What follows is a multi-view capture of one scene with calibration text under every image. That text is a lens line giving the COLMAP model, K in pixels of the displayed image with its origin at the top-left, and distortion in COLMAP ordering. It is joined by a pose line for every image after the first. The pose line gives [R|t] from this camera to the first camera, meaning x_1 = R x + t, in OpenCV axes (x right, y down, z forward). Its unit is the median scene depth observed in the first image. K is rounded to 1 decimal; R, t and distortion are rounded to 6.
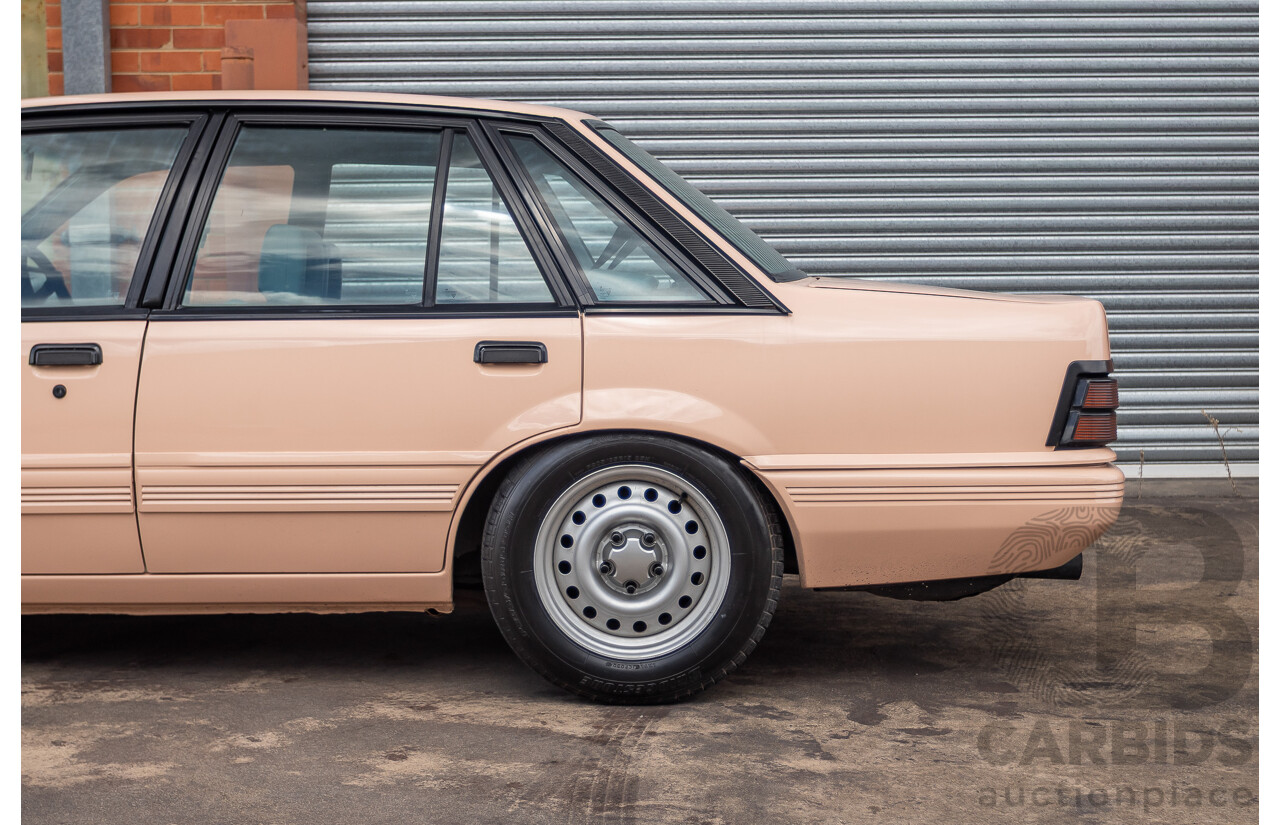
lens RADIAL K [[2370.7, 0, 637.5], [0, 2370.7, 403.9], [0, 0, 1]] dist [0.049197, 0.000000]
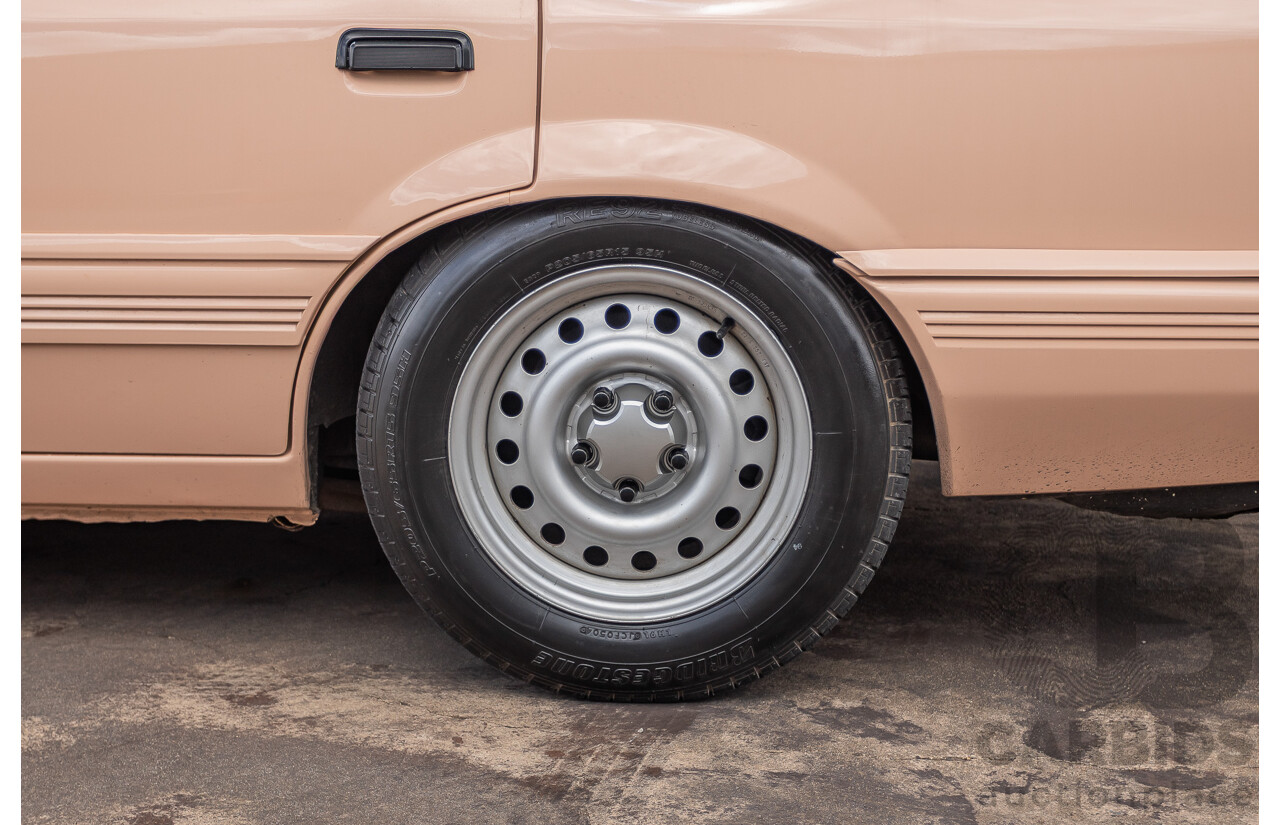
lens RADIAL K [[2135.1, 0, 641.1], [0, 2135.1, 414.8], [0, 0, 1]] dist [-0.017555, 0.000000]
pose [[0.997684, 0.016762, -0.065928, 0.032309], [-0.010487, 0.995480, 0.094392, 0.013918], [0.067212, -0.093482, 0.993350, 0.516445]]
